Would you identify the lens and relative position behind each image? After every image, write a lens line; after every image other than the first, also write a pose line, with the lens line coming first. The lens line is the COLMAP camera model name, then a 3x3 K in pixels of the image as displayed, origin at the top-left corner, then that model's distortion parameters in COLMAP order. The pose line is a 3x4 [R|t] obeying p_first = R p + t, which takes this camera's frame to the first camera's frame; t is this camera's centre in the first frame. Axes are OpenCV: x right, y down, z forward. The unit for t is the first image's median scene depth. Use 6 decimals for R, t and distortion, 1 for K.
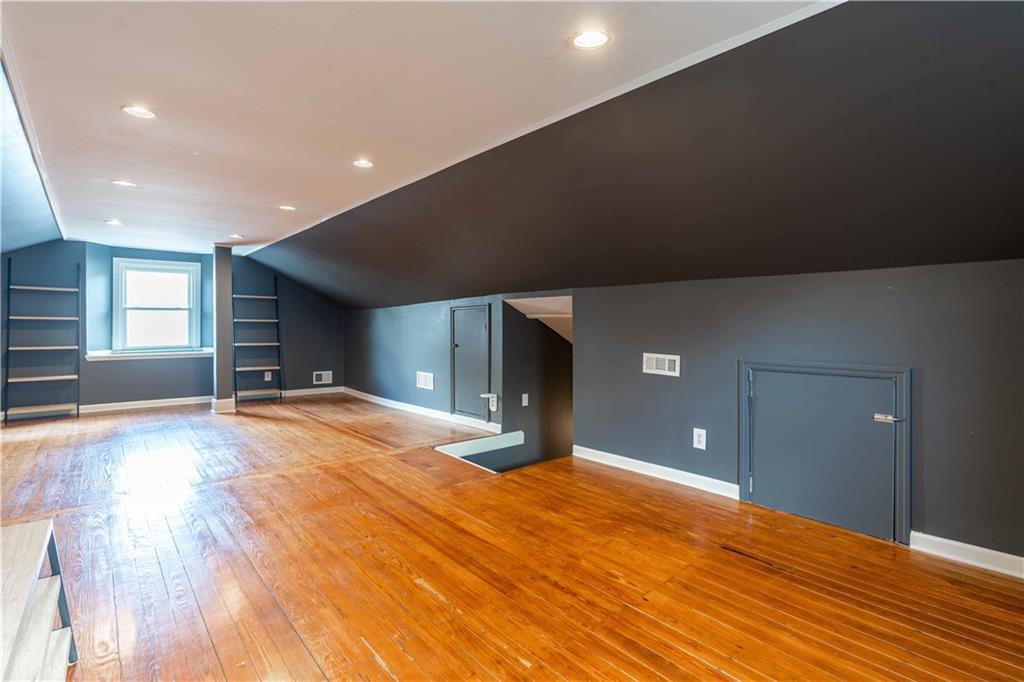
lens RADIAL K [[490.1, 0, 512.9], [0, 490.1, 332.4], [0, 0, 1]] dist [0.001860, 0.000232]
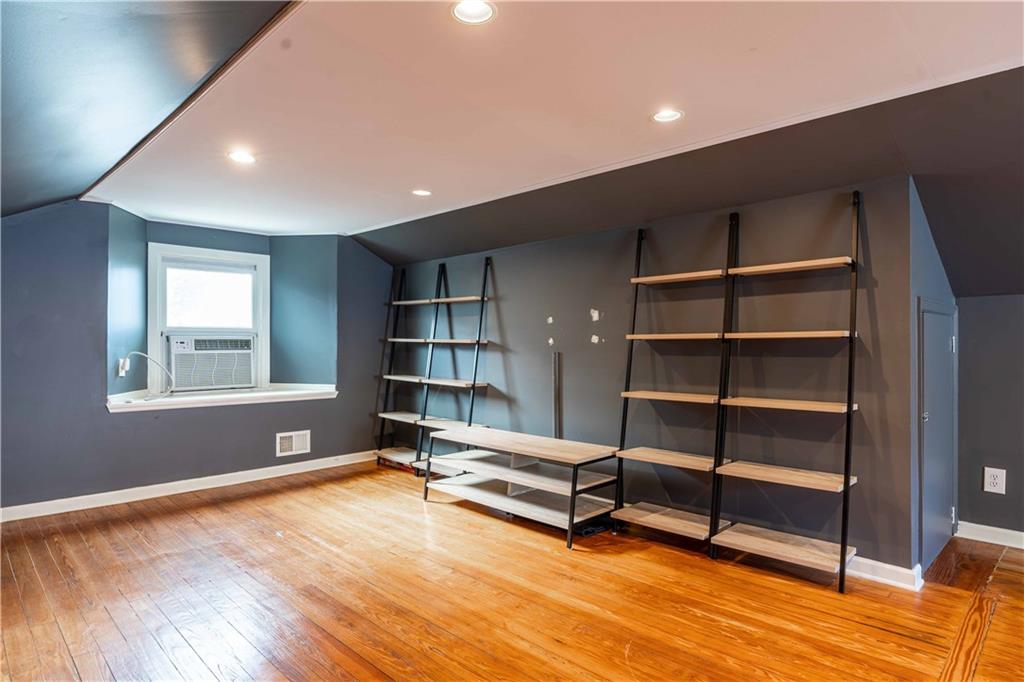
lens RADIAL K [[570.5, 0, 507.7], [0, 570.5, 339.9], [0, 0, 1]] dist [0.017371, -0.000769]
pose [[-0.997929, -0.005359, -0.064095, -0.158328], [-0.005630, 0.999976, 0.004043, -0.012481], [0.064072, 0.004395, -0.997936, 0.821086]]
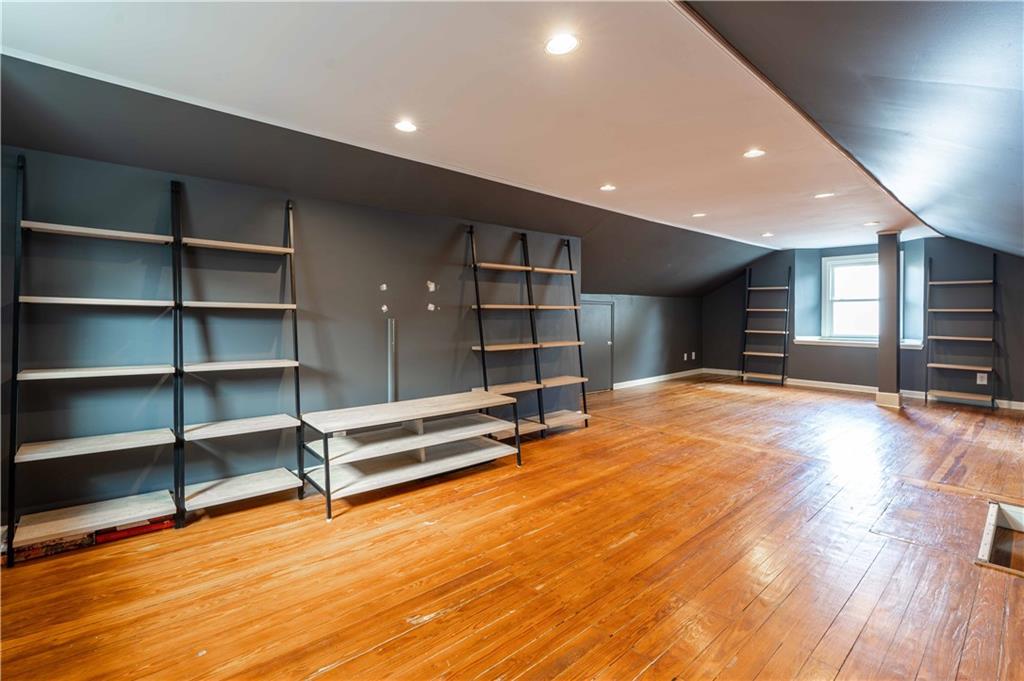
lens RADIAL K [[472.8, 0, 506.8], [0, 472.8, 333.6], [0, 0, 1]] dist [-0.009122, 0.002505]
pose [[0.005653, 0.040226, -0.999175, 0.340820], [-0.018265, 0.999028, 0.040117, -0.003149], [0.999817, 0.018023, 0.006382, 0.257386]]
